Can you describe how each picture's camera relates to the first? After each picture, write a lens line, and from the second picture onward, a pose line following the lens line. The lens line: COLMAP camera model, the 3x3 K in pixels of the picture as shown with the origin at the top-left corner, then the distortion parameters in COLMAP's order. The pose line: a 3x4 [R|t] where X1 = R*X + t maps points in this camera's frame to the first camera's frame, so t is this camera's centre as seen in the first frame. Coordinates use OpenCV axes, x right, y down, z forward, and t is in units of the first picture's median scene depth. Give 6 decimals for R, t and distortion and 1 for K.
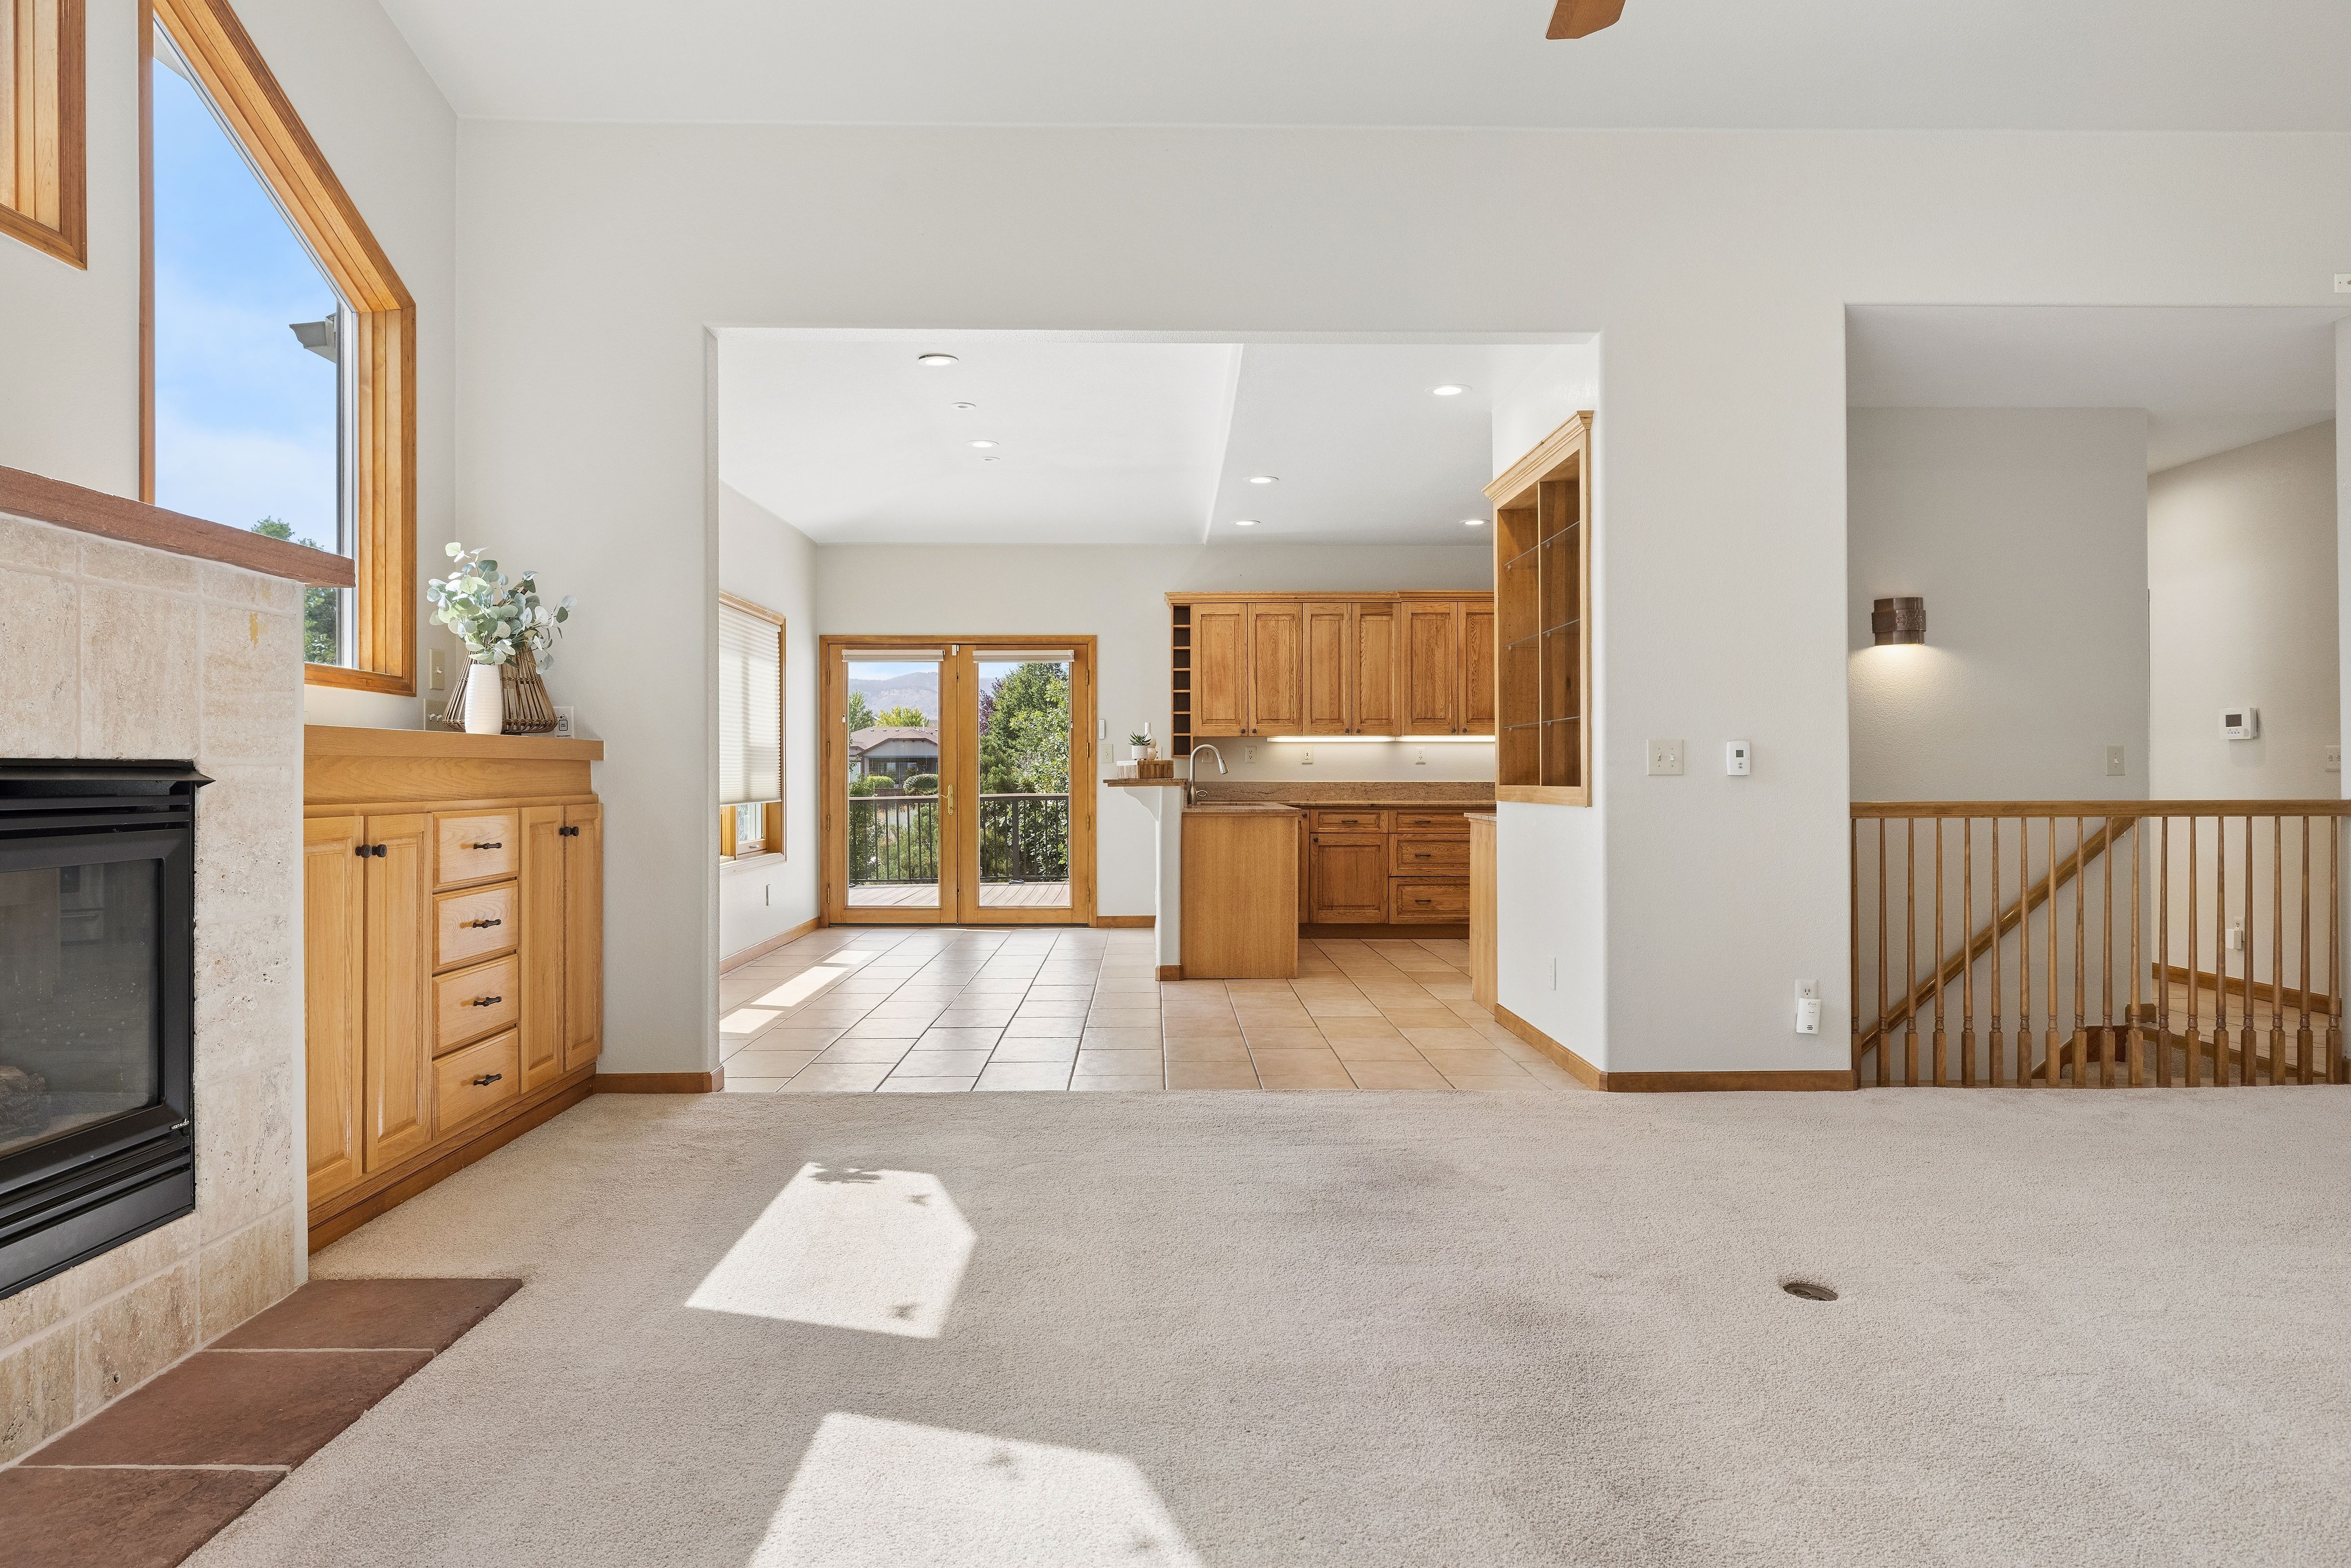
lens RADIAL K [[1446.8, 0, 1170.6], [0, 1446.8, 771.9], [0, 0, 1]] dist [-0.001701, 0.000472]
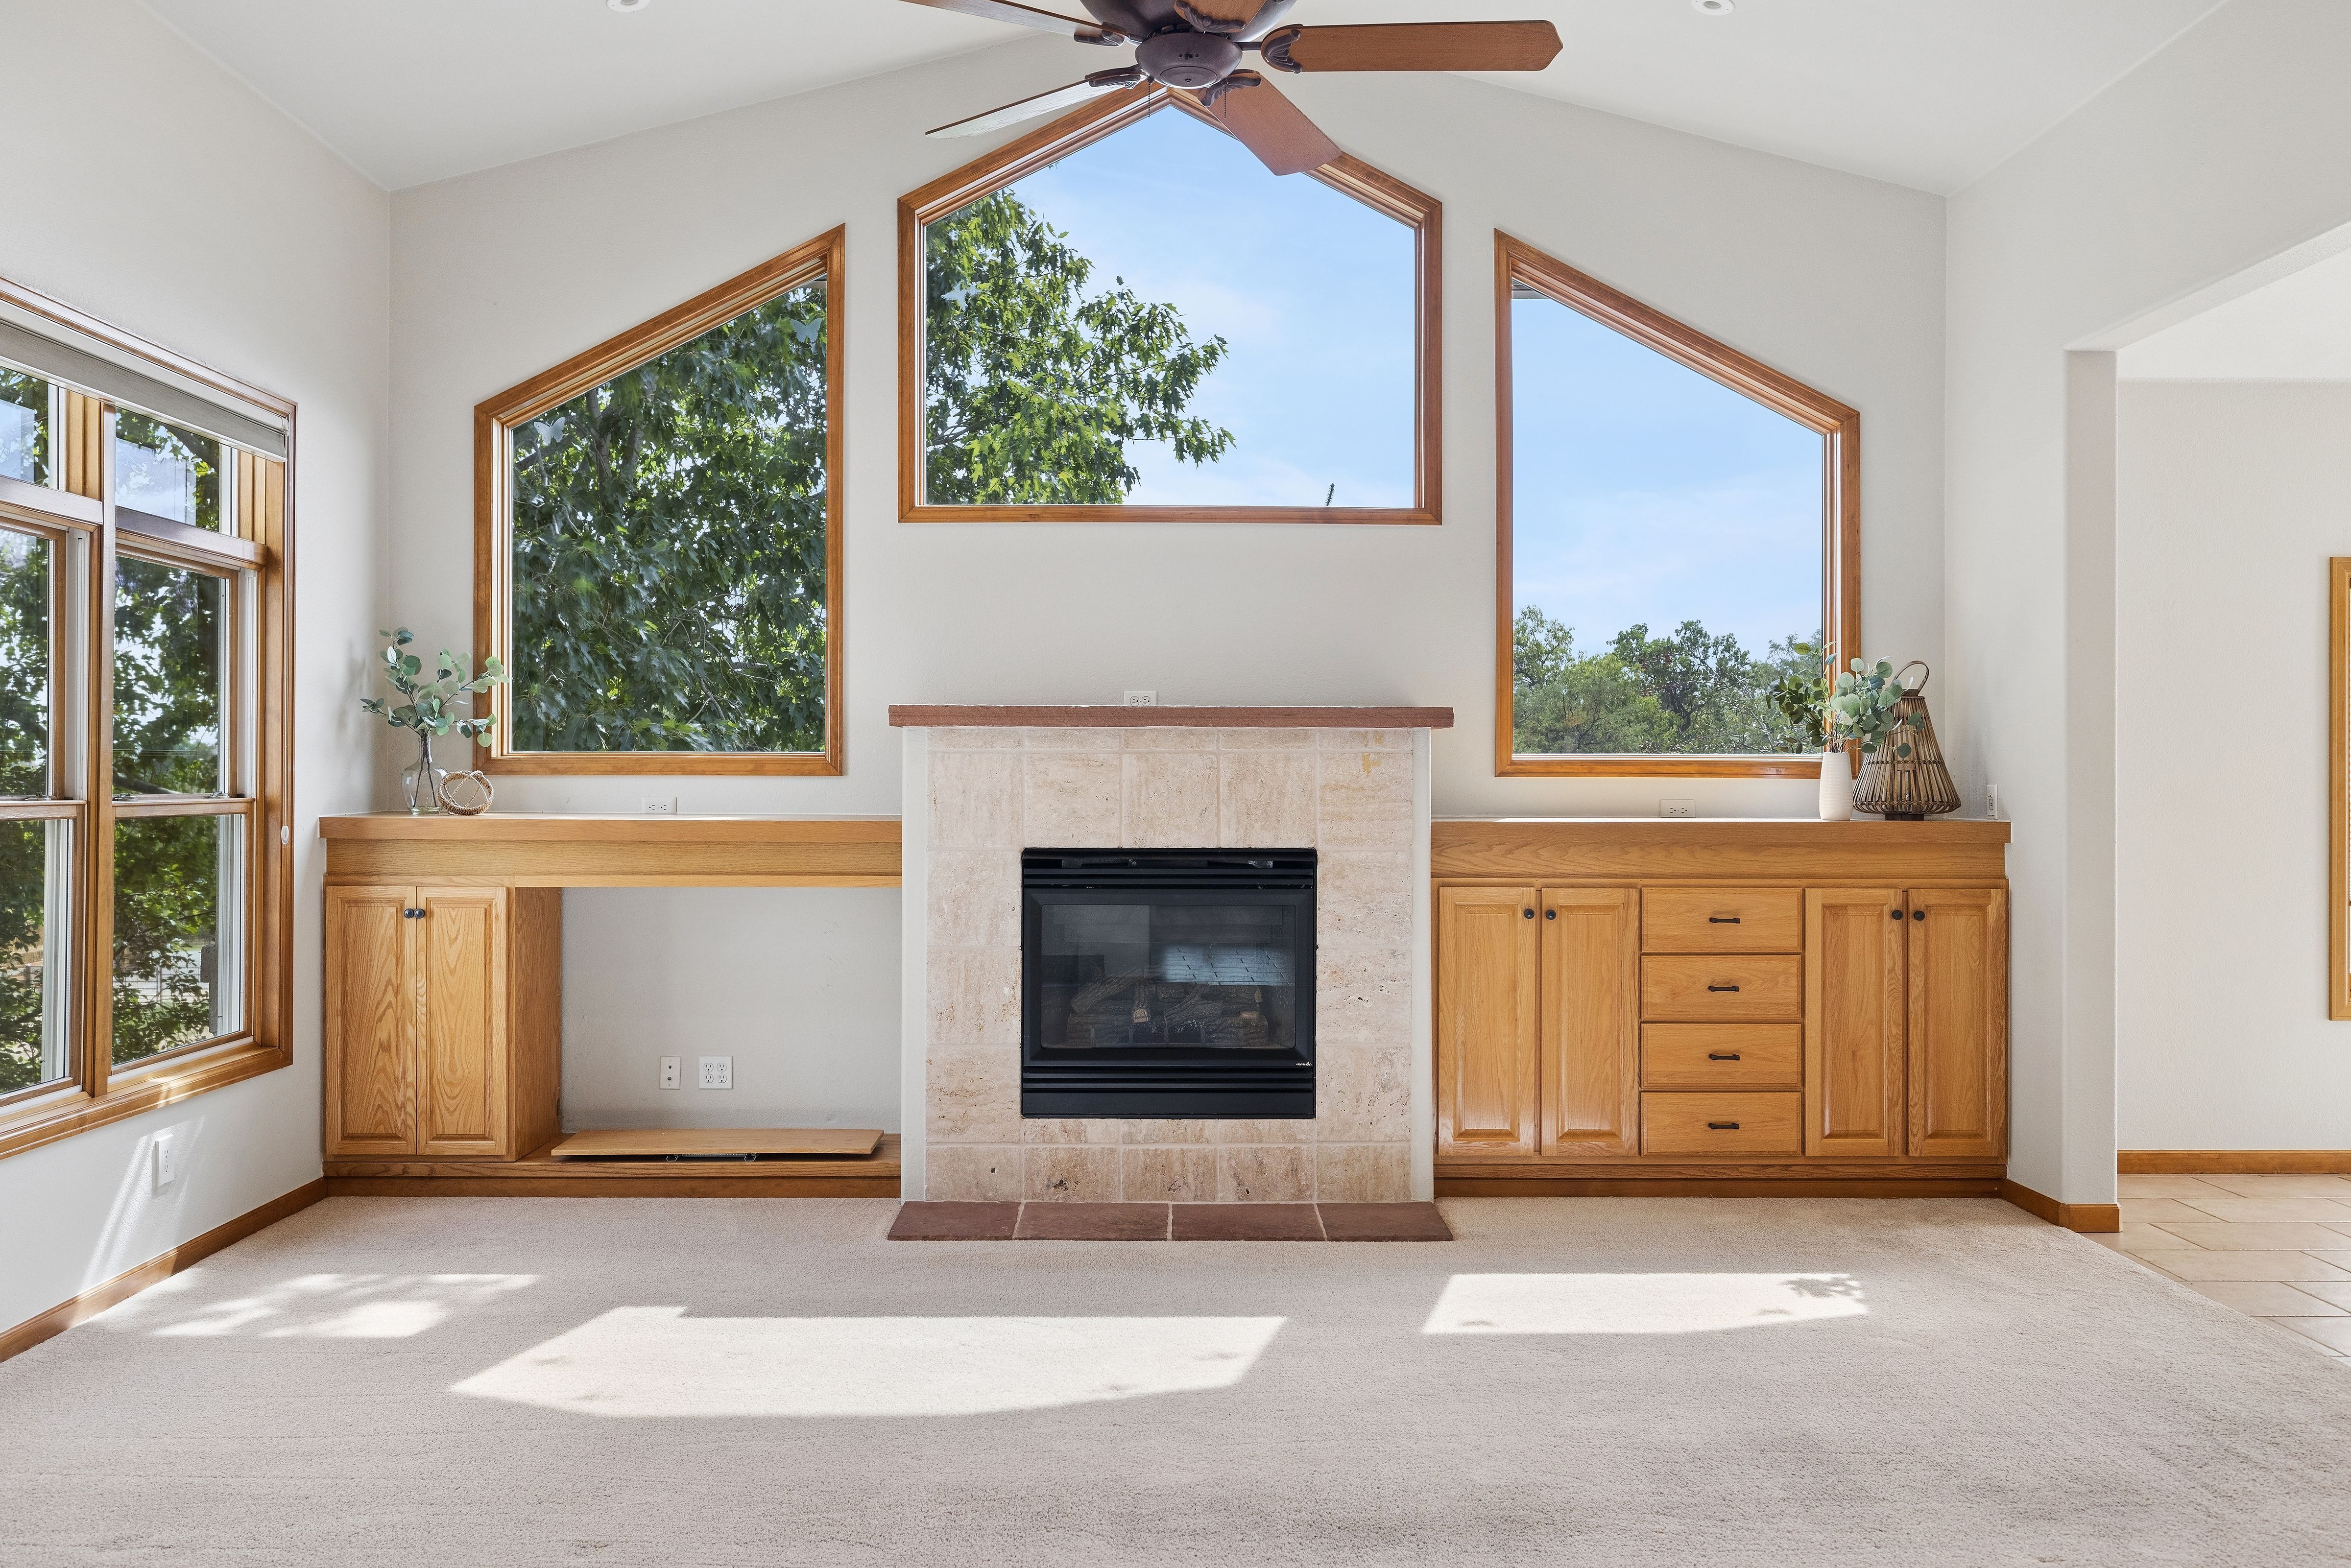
lens RADIAL K [[1941.6, 0, 1085.8], [0, 1941.6, 778.4], [0, 0, 1]] dist [0.002872, -0.001886]
pose [[0.003229, 0.000173, -0.999995, 0.544774], [-0.002261, 0.999997, 0.000166, -0.030759], [0.999992, 0.002261, 0.003230, 0.254410]]
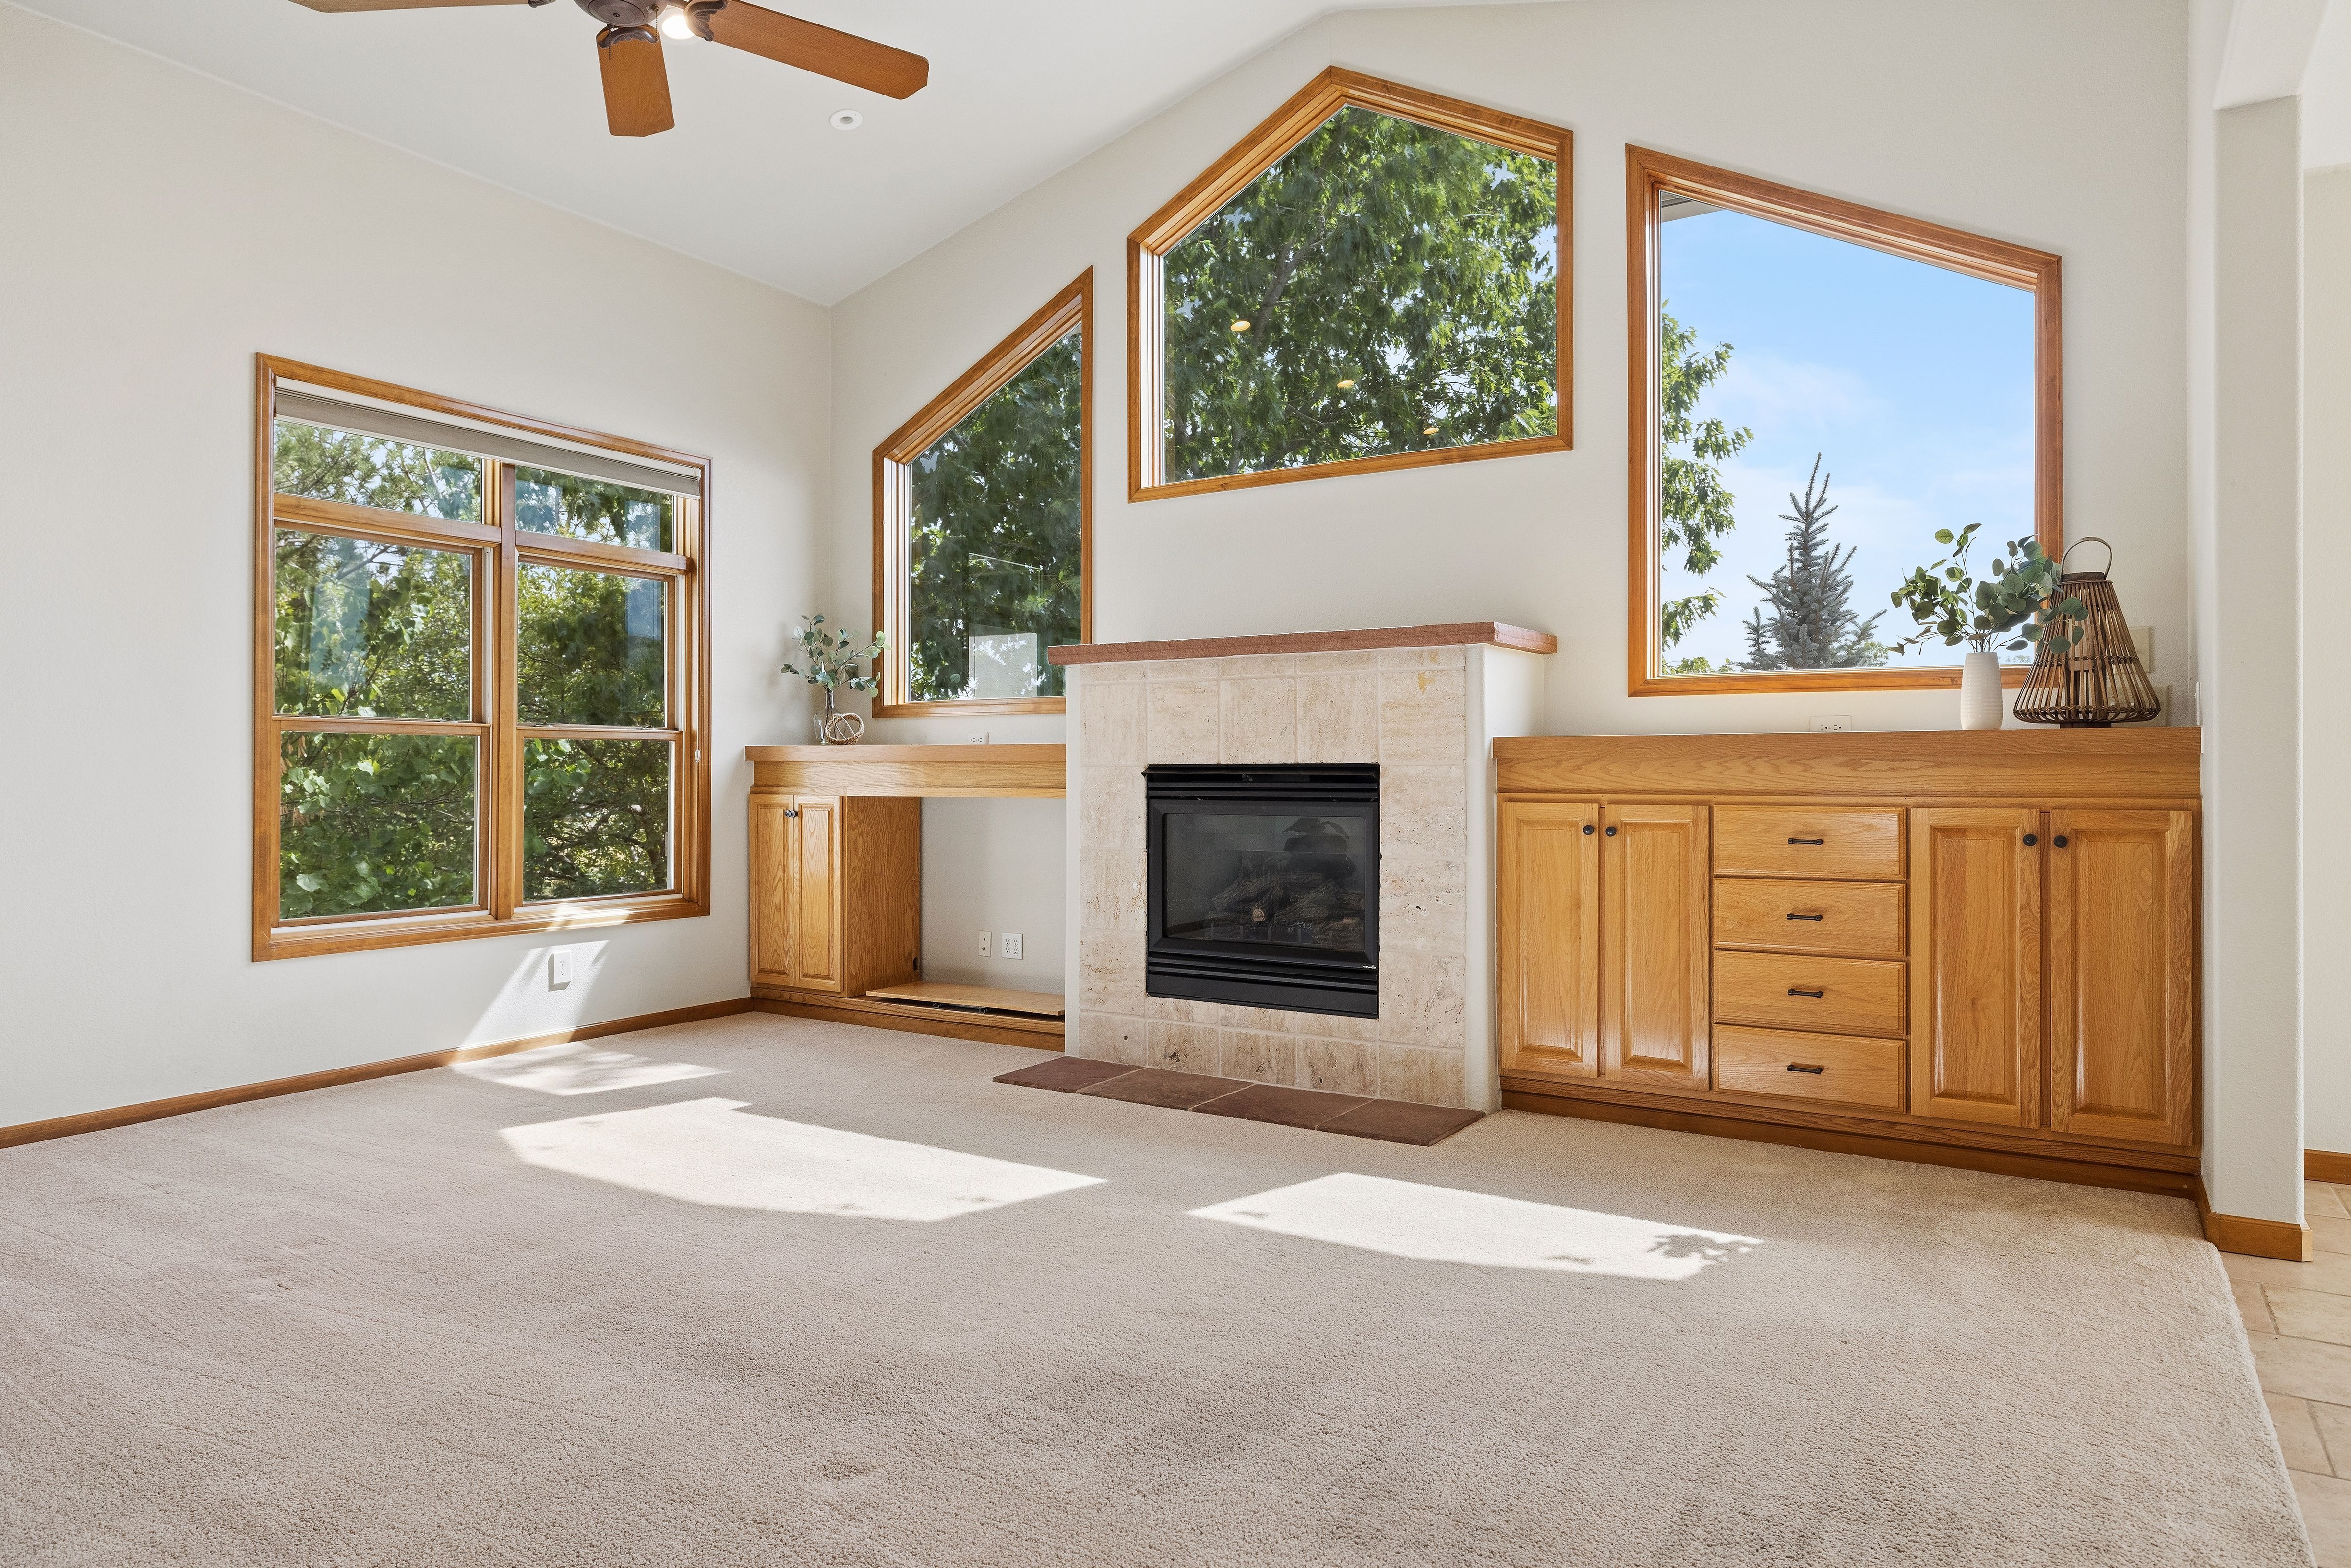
lens RADIAL K [[1430.0, 0, 1179.3], [0, 1430.0, 772.5], [0, 0, 1]] dist [0.000424, 0.002020]
pose [[-0.537737, -0.003383, -0.843106, 0.322986], [-0.001778, 0.999994, -0.002878, 0.003054], [0.843111, -0.000049, -0.537740, 0.604943]]
